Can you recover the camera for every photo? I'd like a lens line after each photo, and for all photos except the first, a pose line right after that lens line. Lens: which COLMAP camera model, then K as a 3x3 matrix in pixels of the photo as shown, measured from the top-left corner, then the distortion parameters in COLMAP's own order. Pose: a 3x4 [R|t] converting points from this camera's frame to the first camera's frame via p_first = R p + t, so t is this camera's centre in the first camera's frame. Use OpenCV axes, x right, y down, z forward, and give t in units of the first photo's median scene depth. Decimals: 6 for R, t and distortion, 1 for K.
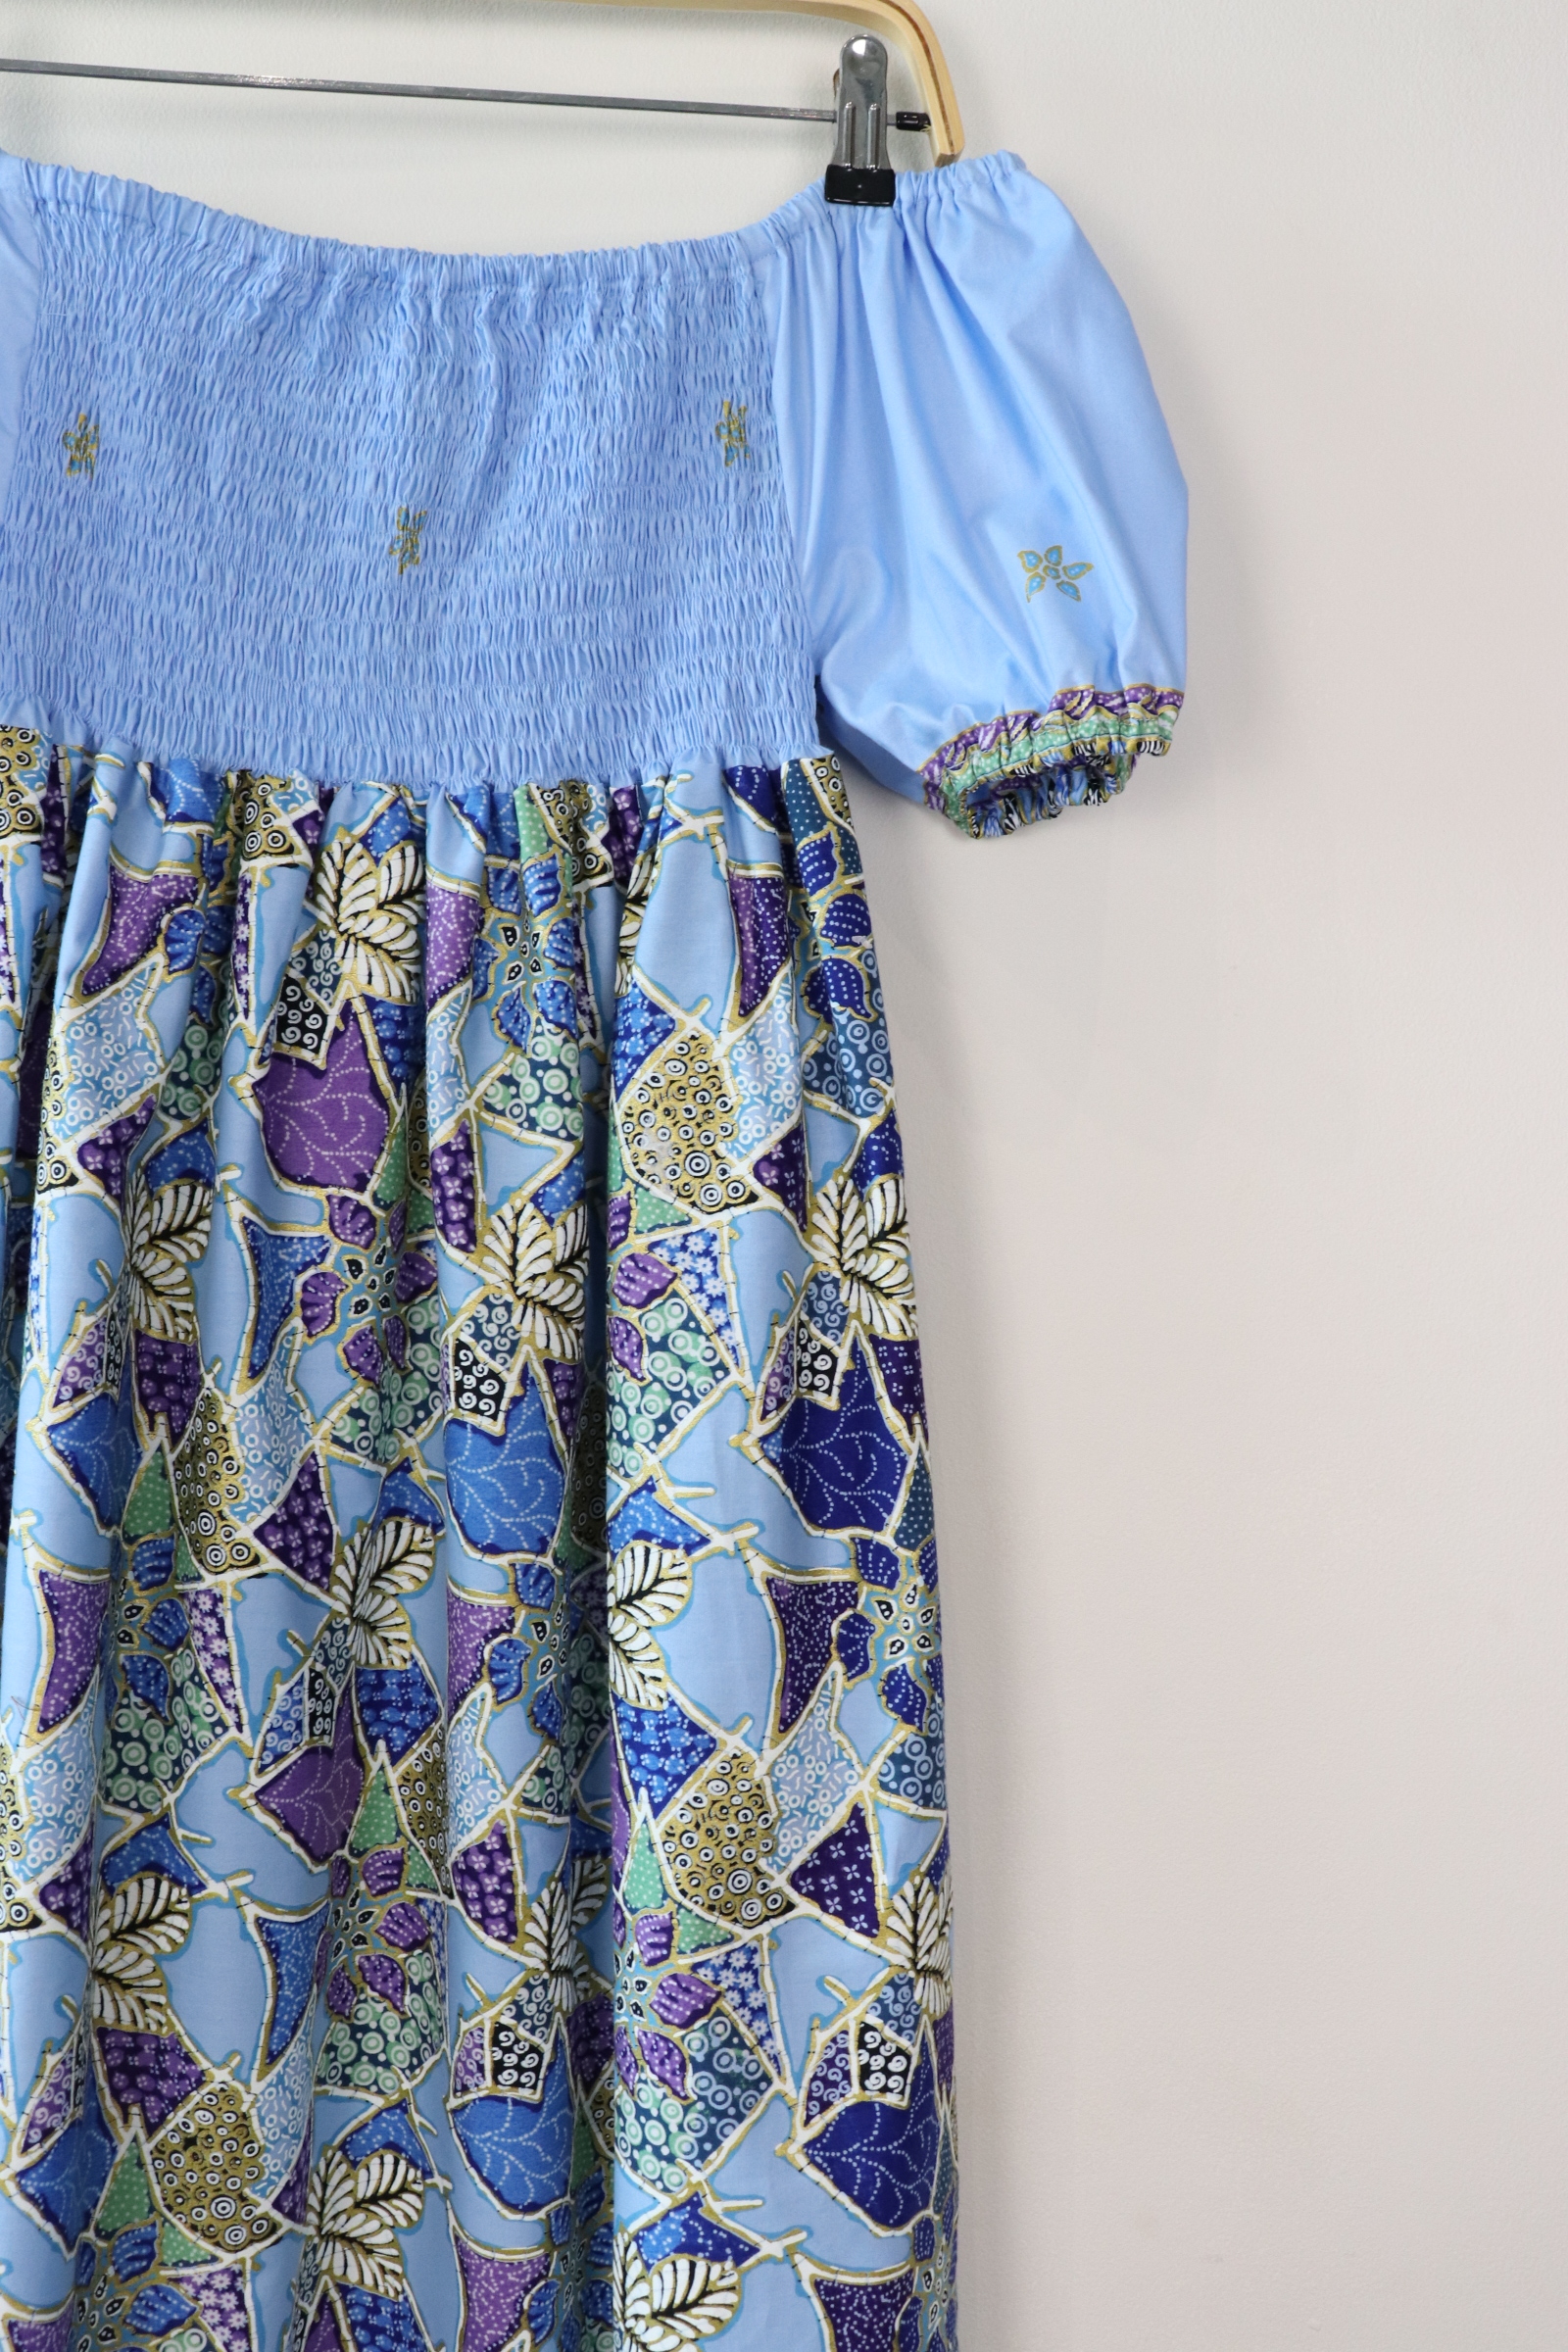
lens RADIAL K [[2349.0, 0, 821.9], [0, 2349.0, 1177.1], [0, 0, 1]] dist [-0.114311, 0.000000]
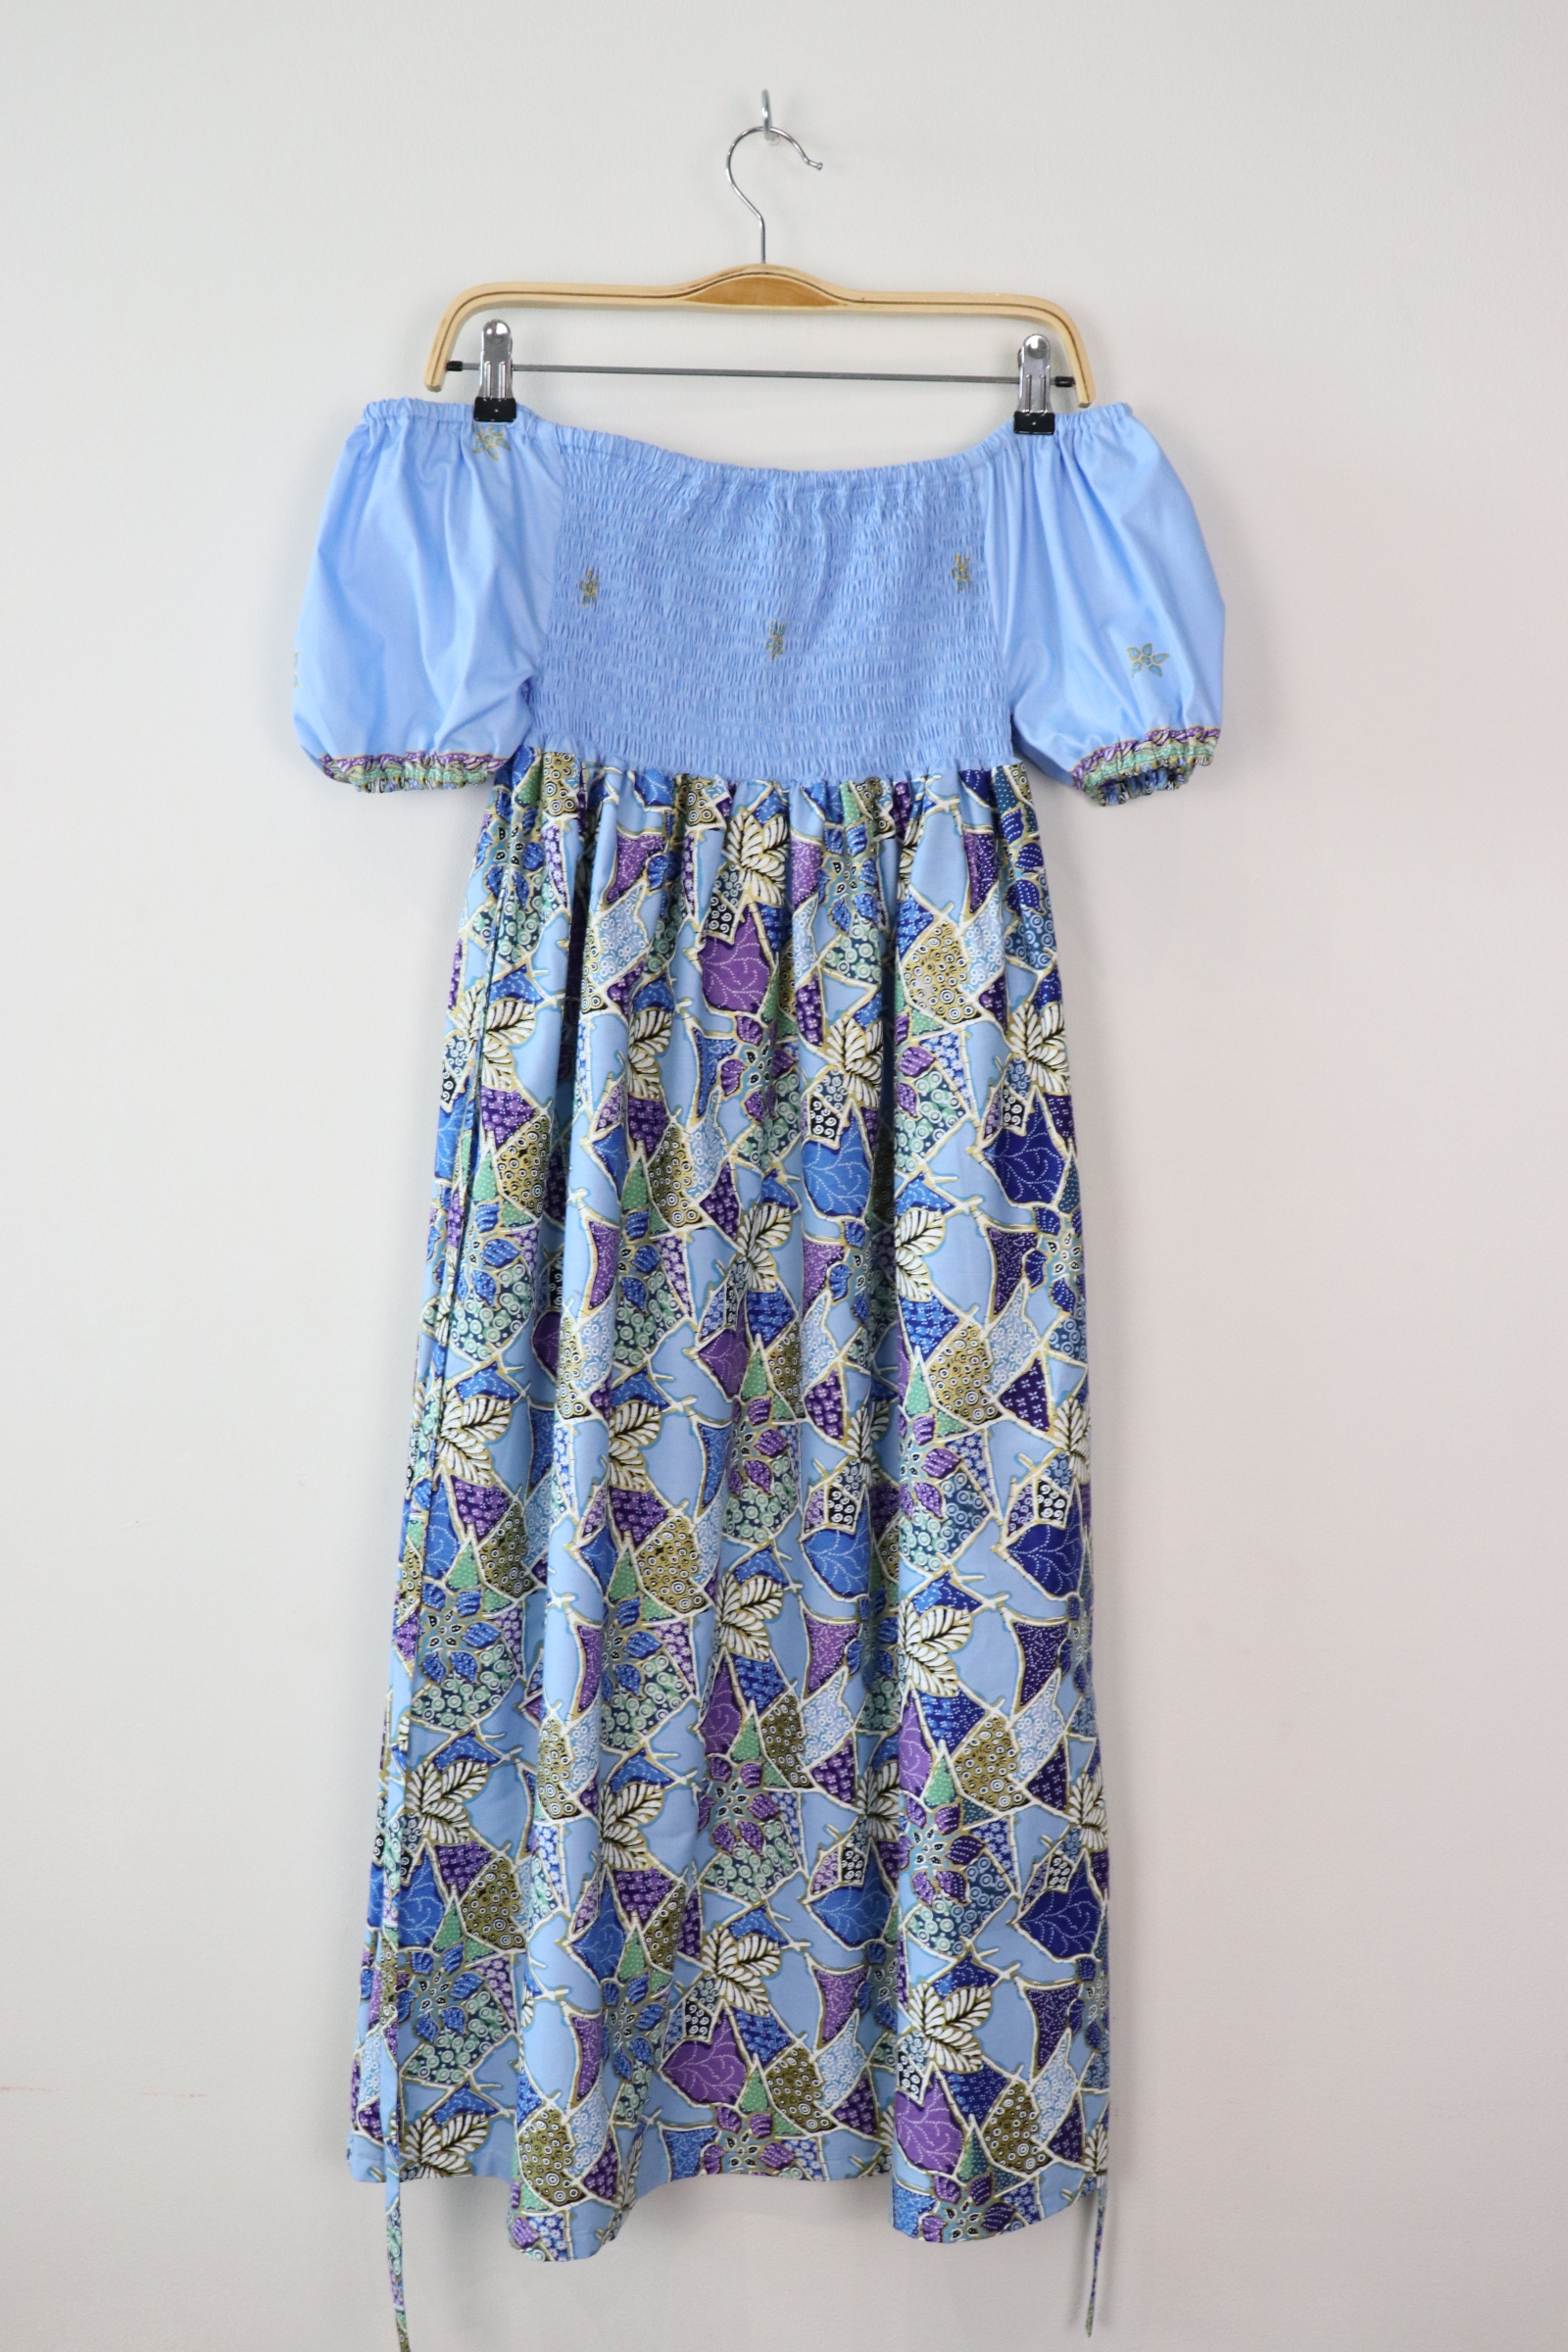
lens RADIAL K [[2349.0, 0, 785.9], [0, 2349.0, 1172.5], [0, 0, 1]] dist [-0.114311, 0.000000]
pose [[0.997689, -0.002138, -0.067906, -0.053800], [0.005637, 0.998663, 0.051383, 0.035501], [0.067705, -0.051647, 0.996368, -0.782298]]
